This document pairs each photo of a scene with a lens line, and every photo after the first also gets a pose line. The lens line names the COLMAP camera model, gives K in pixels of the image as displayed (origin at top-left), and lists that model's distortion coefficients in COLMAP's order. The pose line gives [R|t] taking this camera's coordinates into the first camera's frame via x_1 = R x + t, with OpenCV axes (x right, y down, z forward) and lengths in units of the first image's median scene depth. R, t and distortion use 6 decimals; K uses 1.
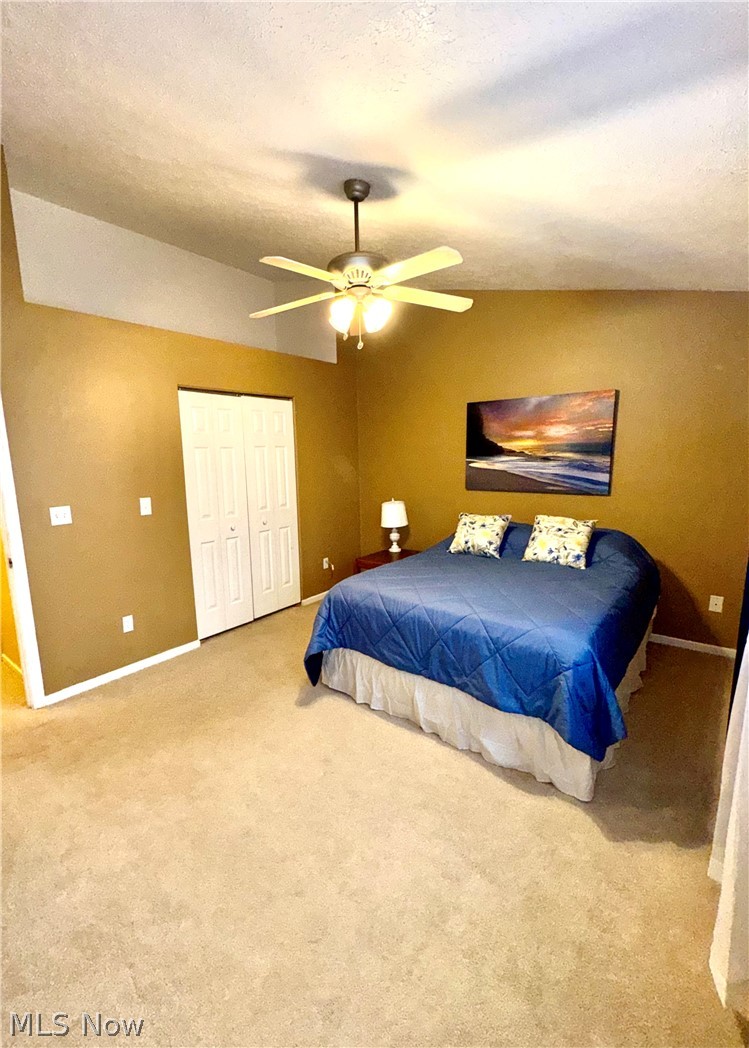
lens RADIAL K [[469.9, 0, 373.3], [0, 469.9, 527.3], [0, 0, 1]] dist [0.000416, 0.000061]
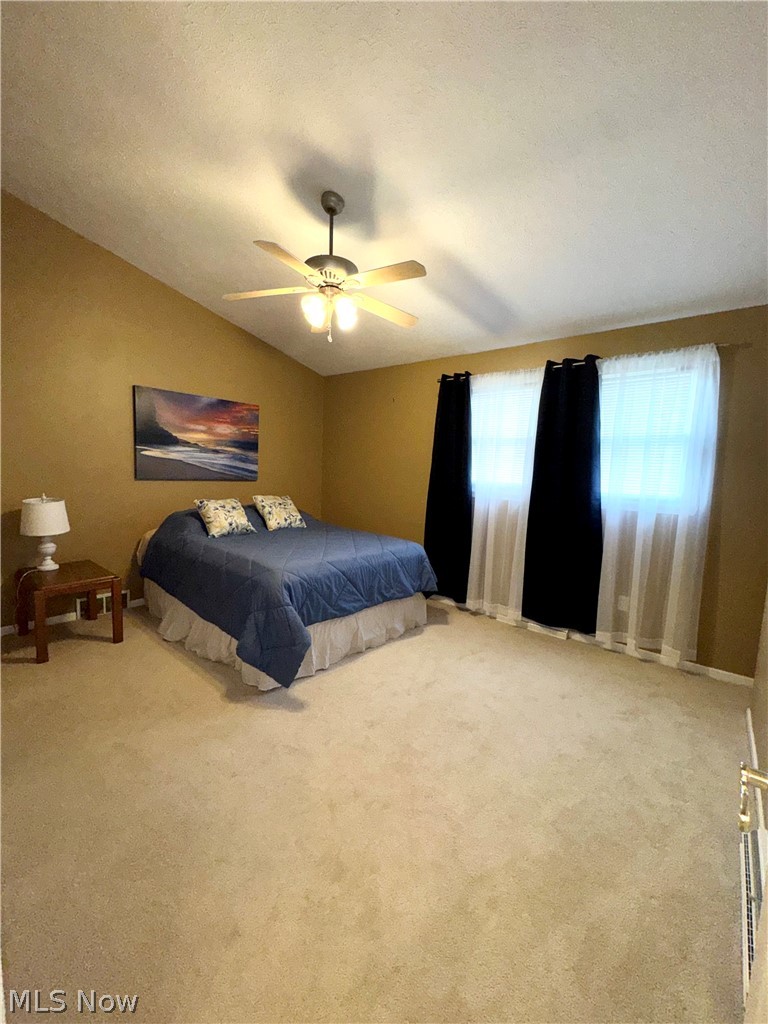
lens RADIAL K [[409.5, 0, 382.5], [0, 409.5, 508.4], [0, 0, 1]] dist [0.000497, -0.000035]
pose [[0.008171, -0.073043, 0.997295, -0.680691], [0.122600, 0.989878, 0.071495, -0.026506], [-0.992422, 0.121685, 0.017043, 0.595026]]
